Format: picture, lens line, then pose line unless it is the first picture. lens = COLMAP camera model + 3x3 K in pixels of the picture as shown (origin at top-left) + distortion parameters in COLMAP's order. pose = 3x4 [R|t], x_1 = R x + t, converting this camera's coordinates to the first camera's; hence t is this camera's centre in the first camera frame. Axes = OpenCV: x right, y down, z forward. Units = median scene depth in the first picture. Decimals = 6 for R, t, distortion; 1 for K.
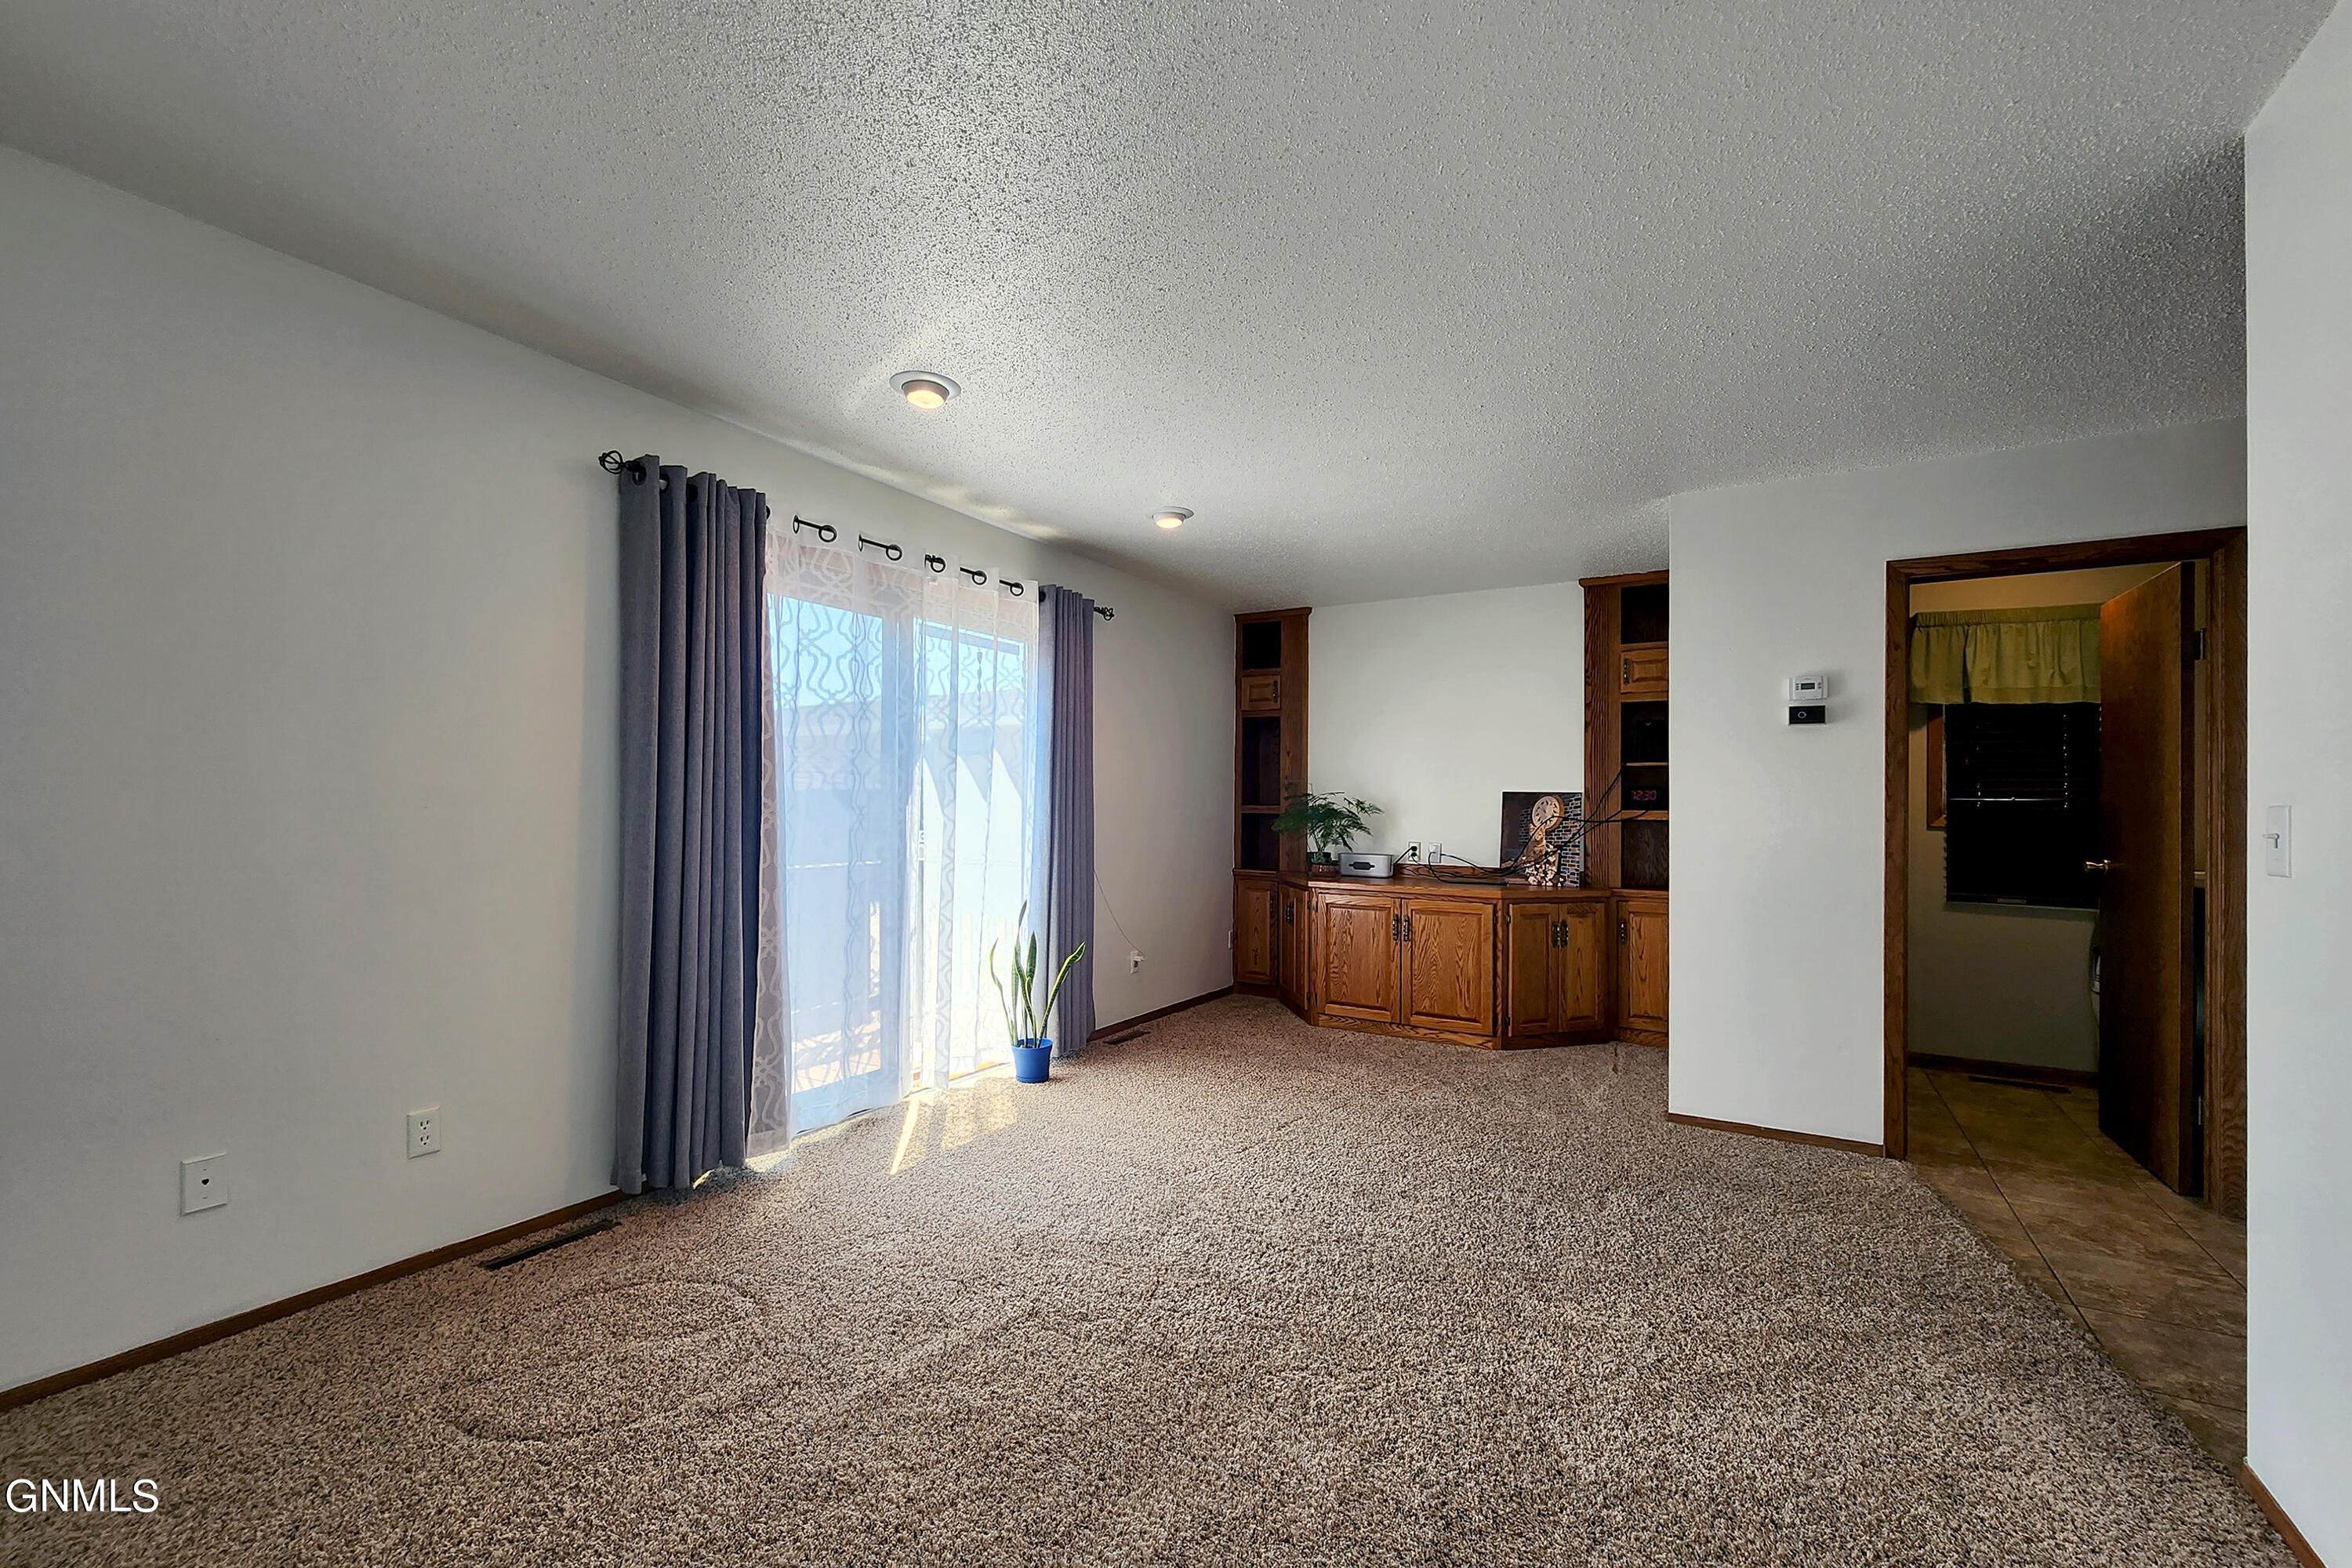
lens RADIAL K [[967.2, 0, 1171.8], [0, 967.2, 802.3], [0, 0, 1]] dist [0.000808, -0.000873]
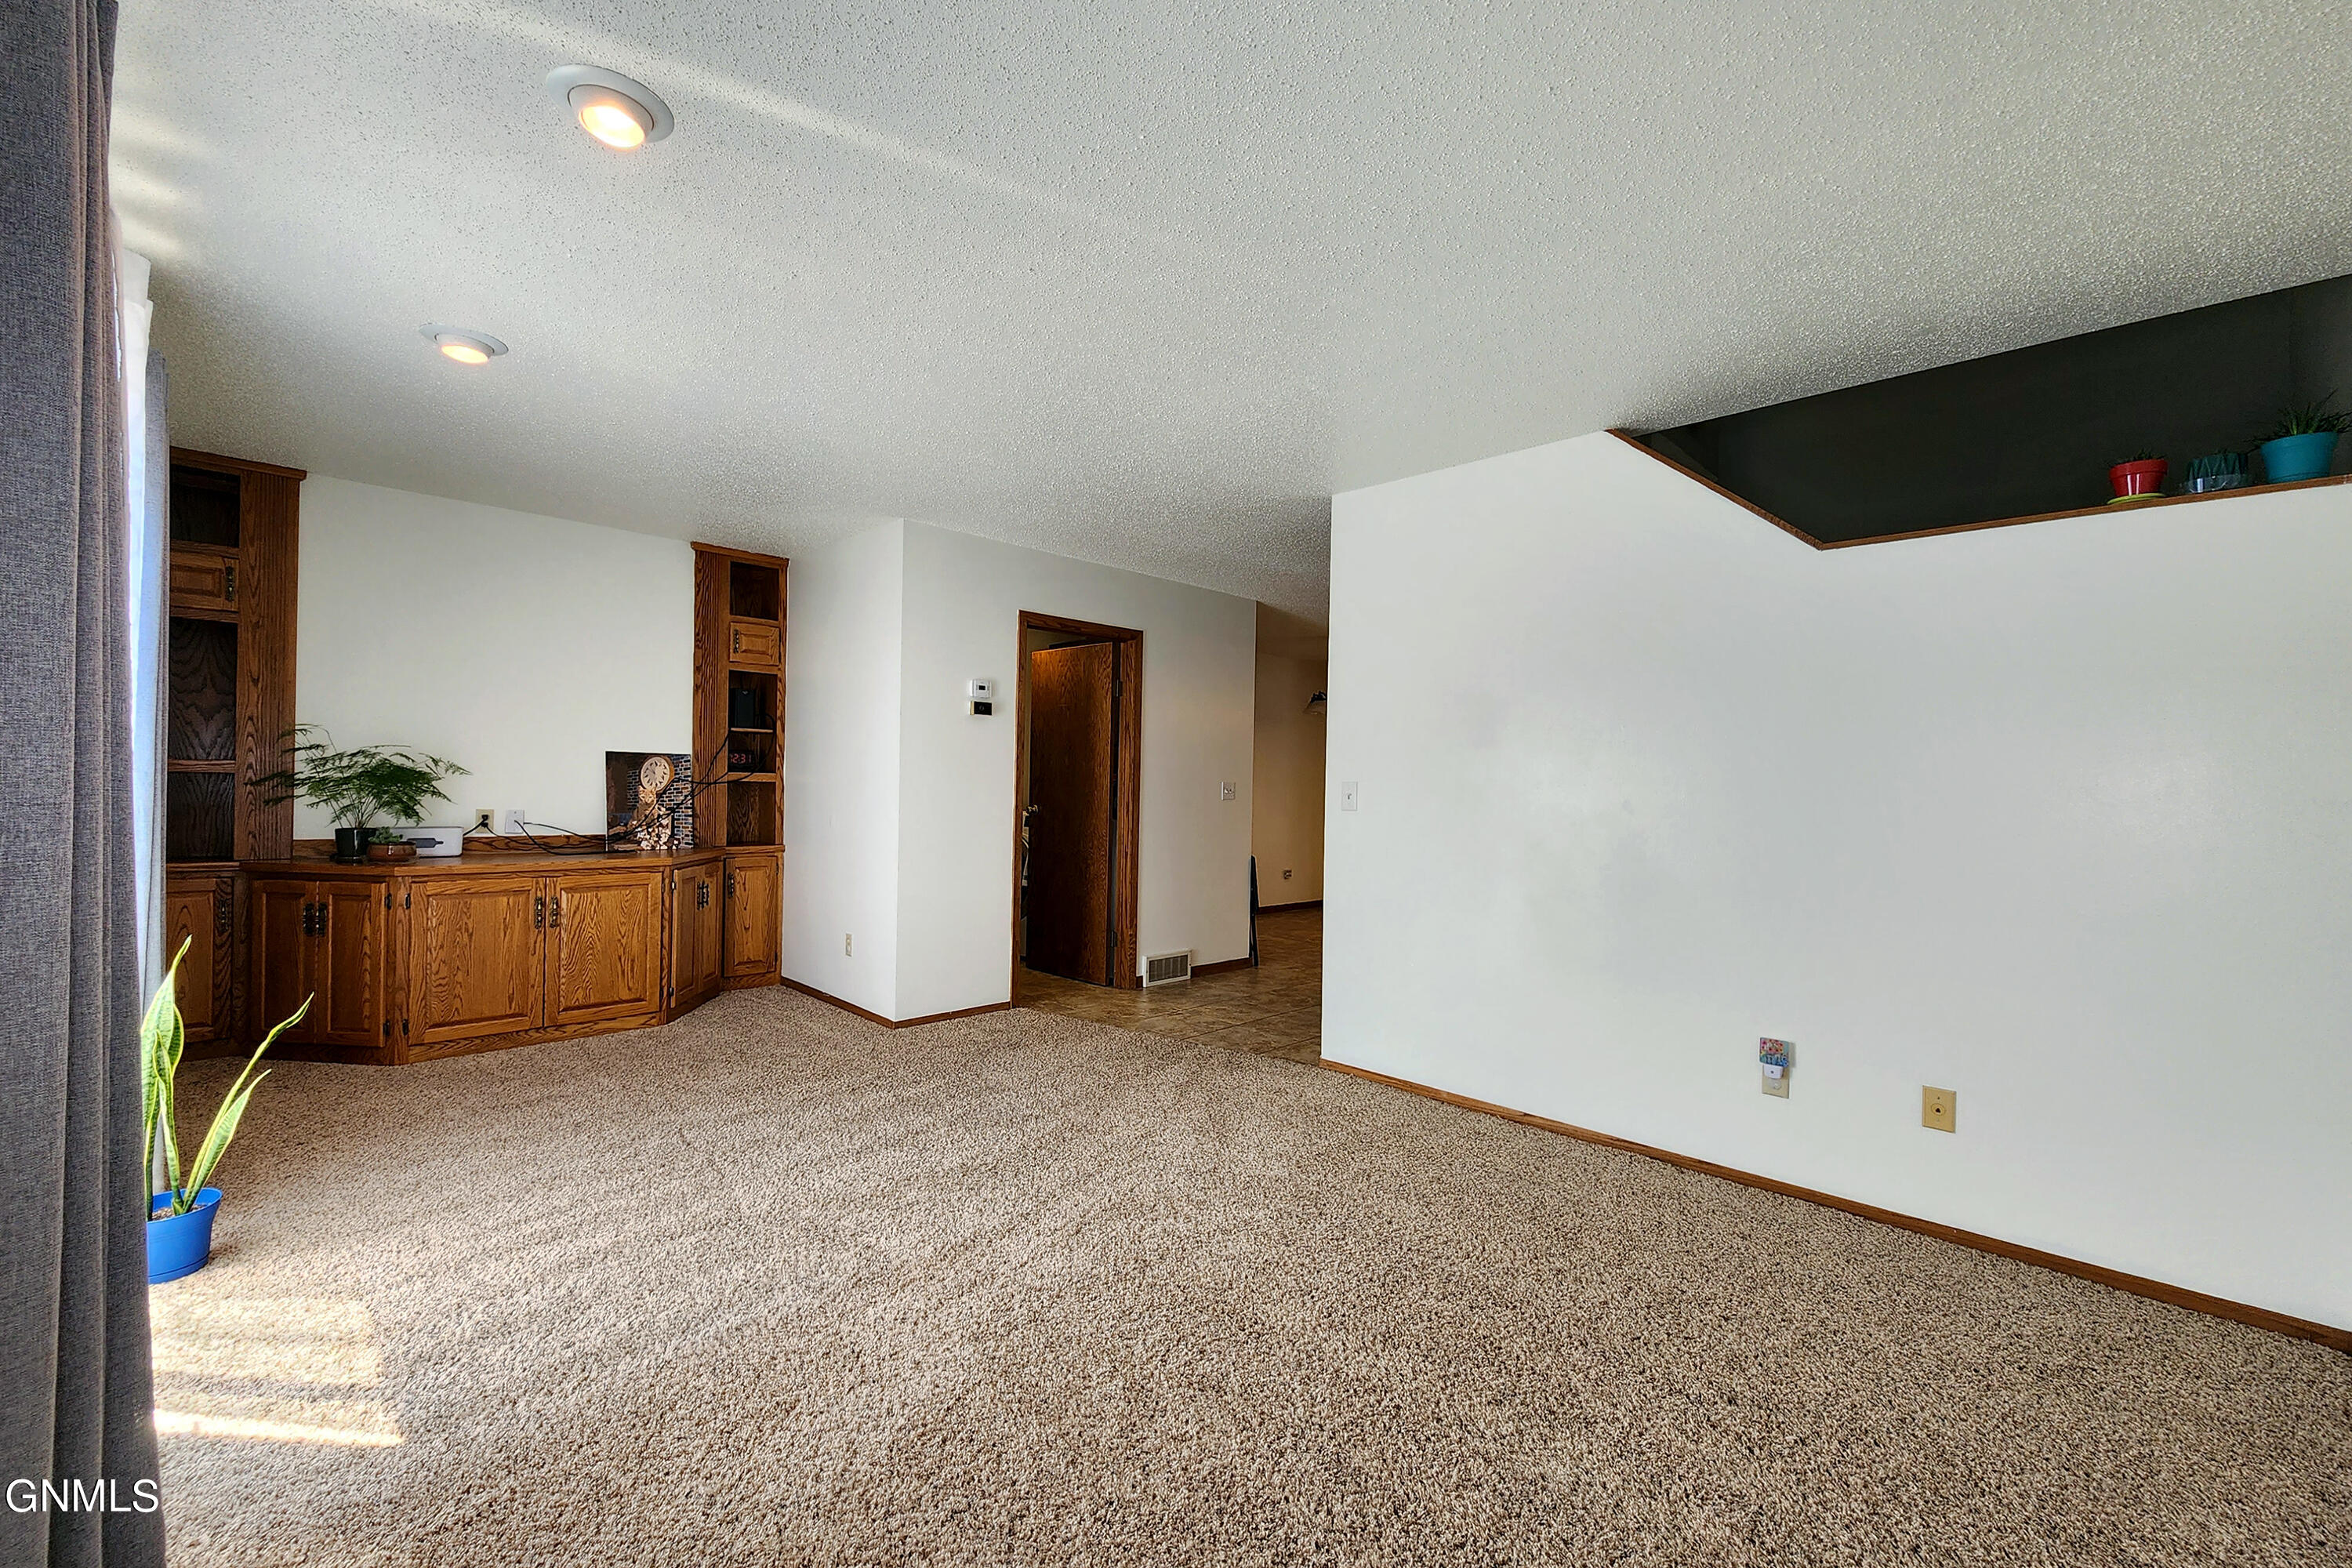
lens RADIAL K [[967.2, 0, 1168.4], [0, 967.2, 783.0], [0, 0, 1]] dist [0.000808, -0.000873]
pose [[0.241431, -0.006068, 0.970399, -0.443145], [-0.021620, 0.999699, 0.011630, -0.003083], [-0.970177, -0.023788, 0.241227, 0.280448]]
